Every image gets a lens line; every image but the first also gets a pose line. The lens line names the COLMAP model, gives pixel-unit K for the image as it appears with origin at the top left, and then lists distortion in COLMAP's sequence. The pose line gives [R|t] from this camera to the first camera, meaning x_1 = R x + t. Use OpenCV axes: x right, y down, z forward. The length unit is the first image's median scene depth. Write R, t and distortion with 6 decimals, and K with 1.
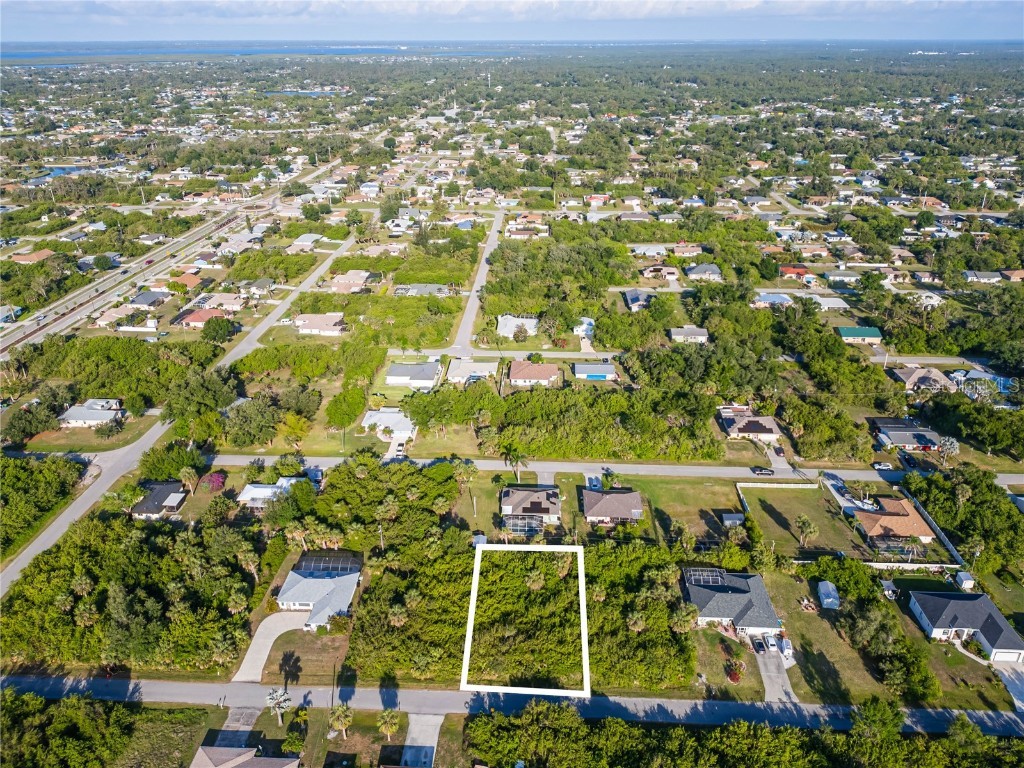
lens RADIAL K [[711.0, 0, 512.4], [0, 711.0, 409.7], [0, 0, 1]] dist [0.066875, -0.094553]
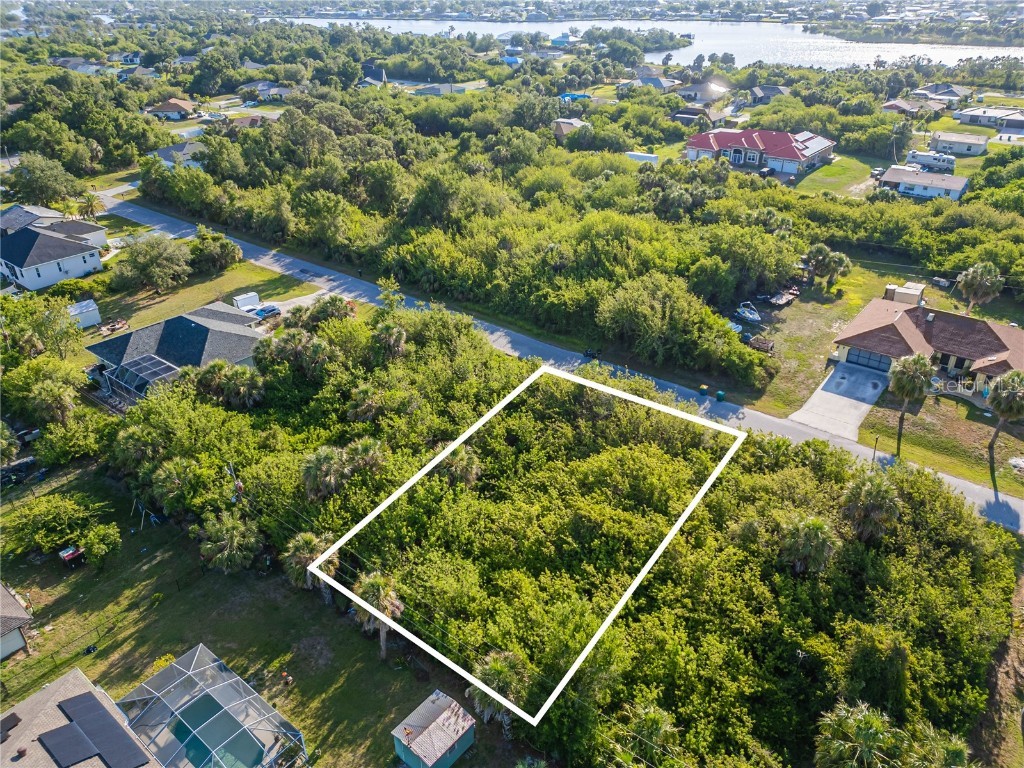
lens RADIAL K [[711.0, 0, 512.4], [0, 711.0, 409.7], [0, 0, 1]] dist [0.066875, -0.094553]
pose [[-0.808659, -0.298625, 0.506846, -0.188198], [0.273623, 0.571774, 0.773437, -0.058488], [-0.520769, 0.764132, -0.380660, 1.227306]]
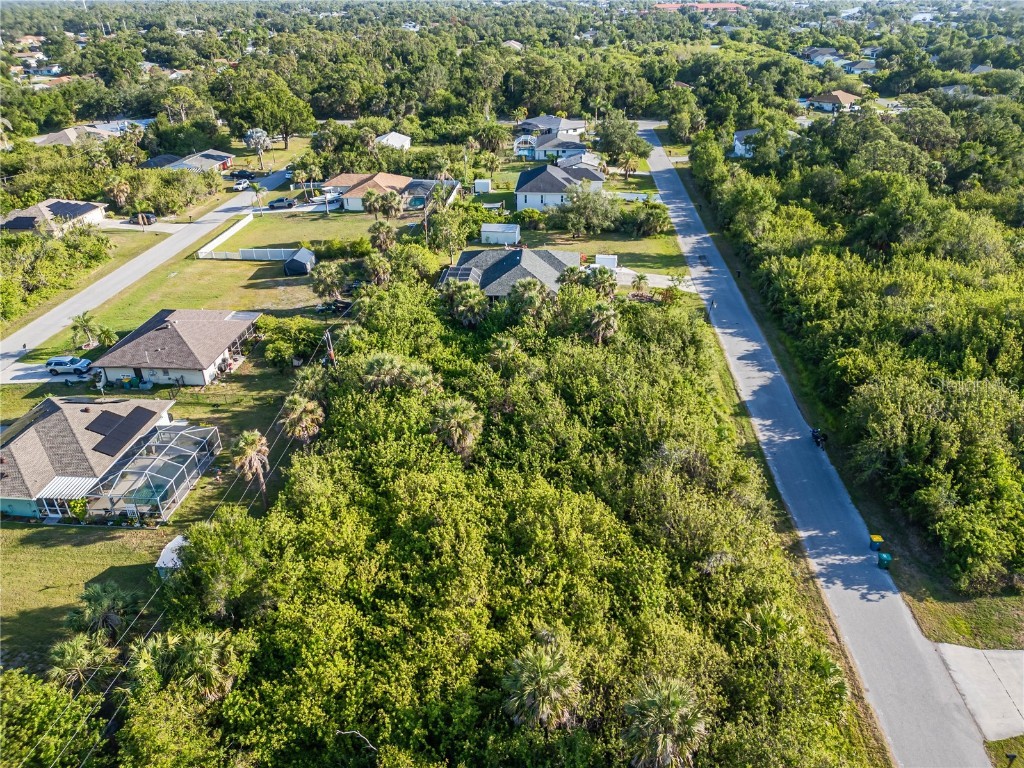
lens RADIAL K [[711.0, 0, 512.4], [0, 711.0, 409.7], [0, 0, 1]] dist [0.066875, -0.094553]
pose [[0.029156, -0.508159, 0.860770, -0.315457], [0.460818, 0.770999, 0.439554, 0.091451], [-0.887016, 0.383842, 0.256647, 0.978264]]
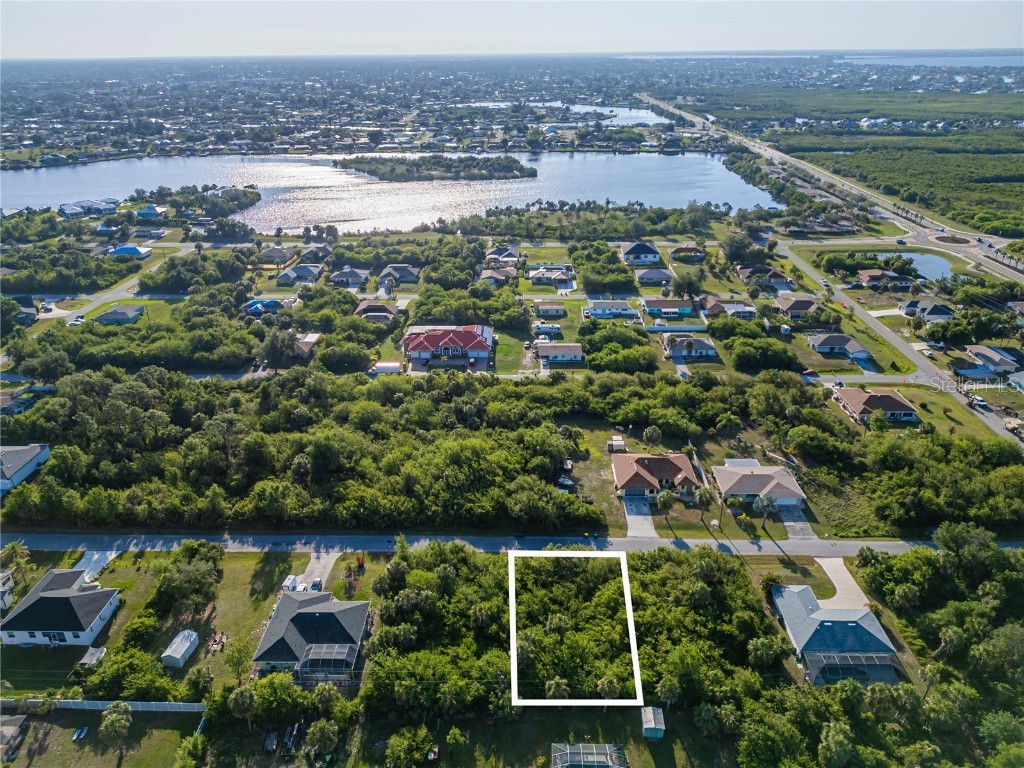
lens RADIAL K [[711.0, 0, 512.4], [0, 711.0, 409.7], [0, 0, 1]] dist [0.066875, -0.094553]
pose [[-0.999708, 0.017773, -0.016368, 0.099429], [-0.002515, 0.597203, 0.802086, -0.580728], [0.024031, 0.801893, -0.596984, 1.419029]]
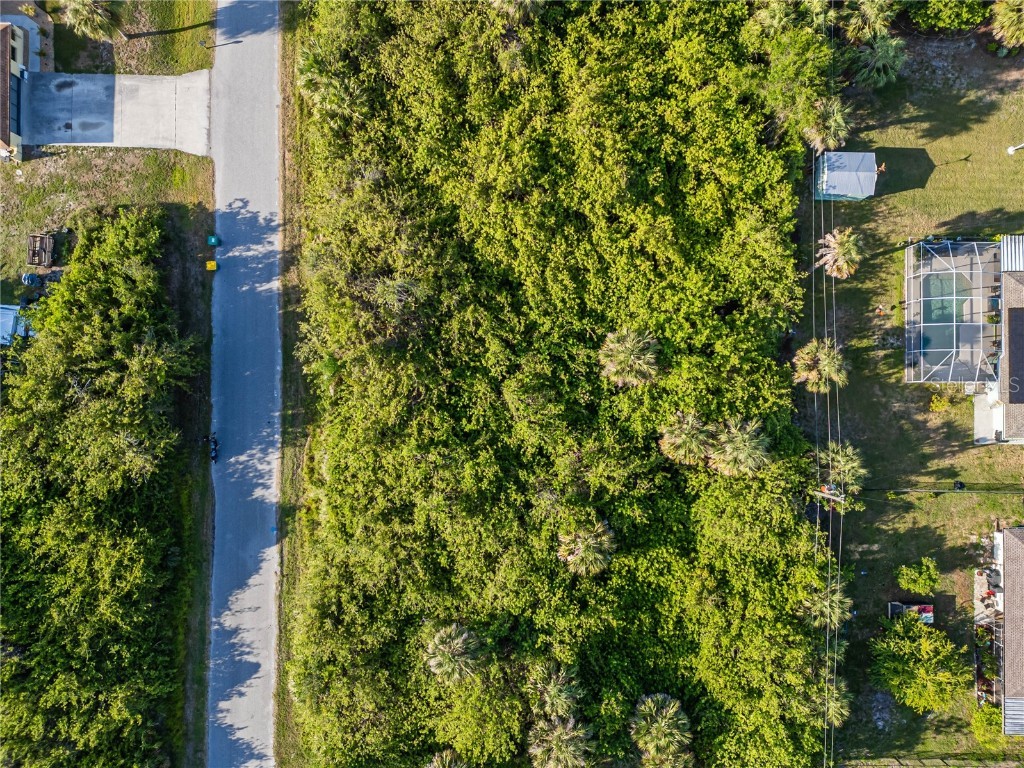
lens RADIAL K [[711.8, 0, 512.0], [0, 711.8, 384.0], [0, 0, 1]] dist [0.002991, 0.000149]
pose [[0.043927, 0.998800, -0.021667, 0.053851], [-0.438268, 0.038755, 0.898008, -0.026843], [0.897770, -0.029950, 0.439444, 0.907502]]
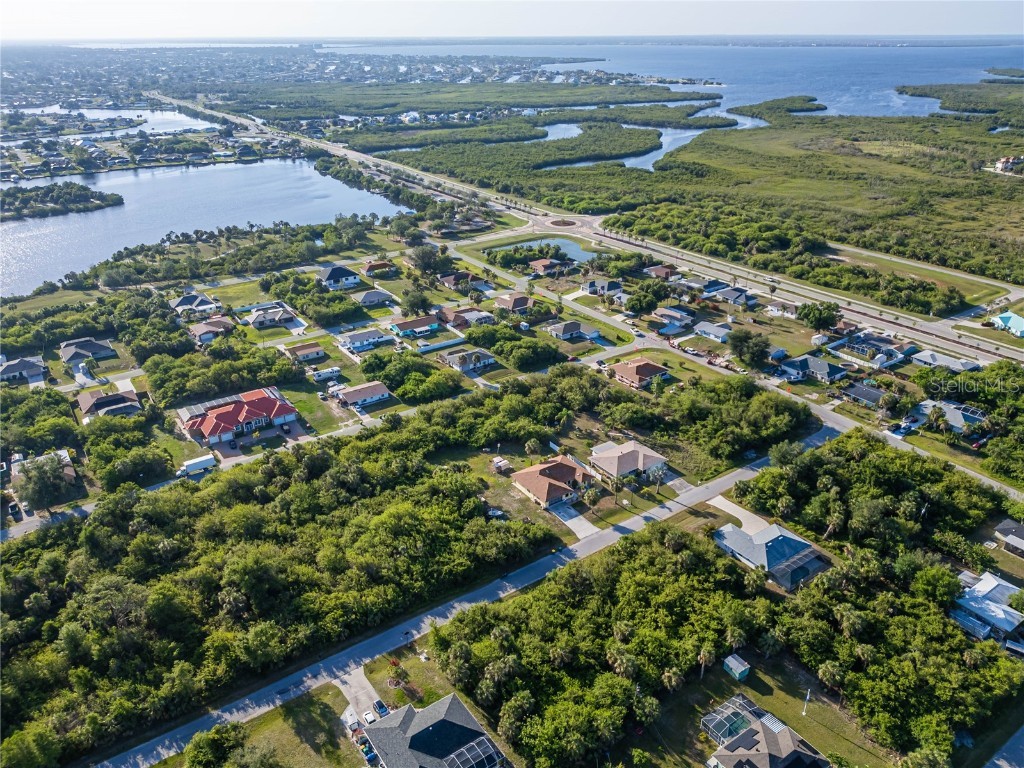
lens RADIAL K [[711.0, 0, 512.4], [0, 711.0, 409.7], [0, 0, 1]] dist [0.066875, -0.094553]
pose [[-0.796066, 0.283872, -0.534506, 0.599154], [-0.267459, 0.627240, 0.731461, -0.612425], [0.542905, 0.725249, -0.423400, 1.228852]]
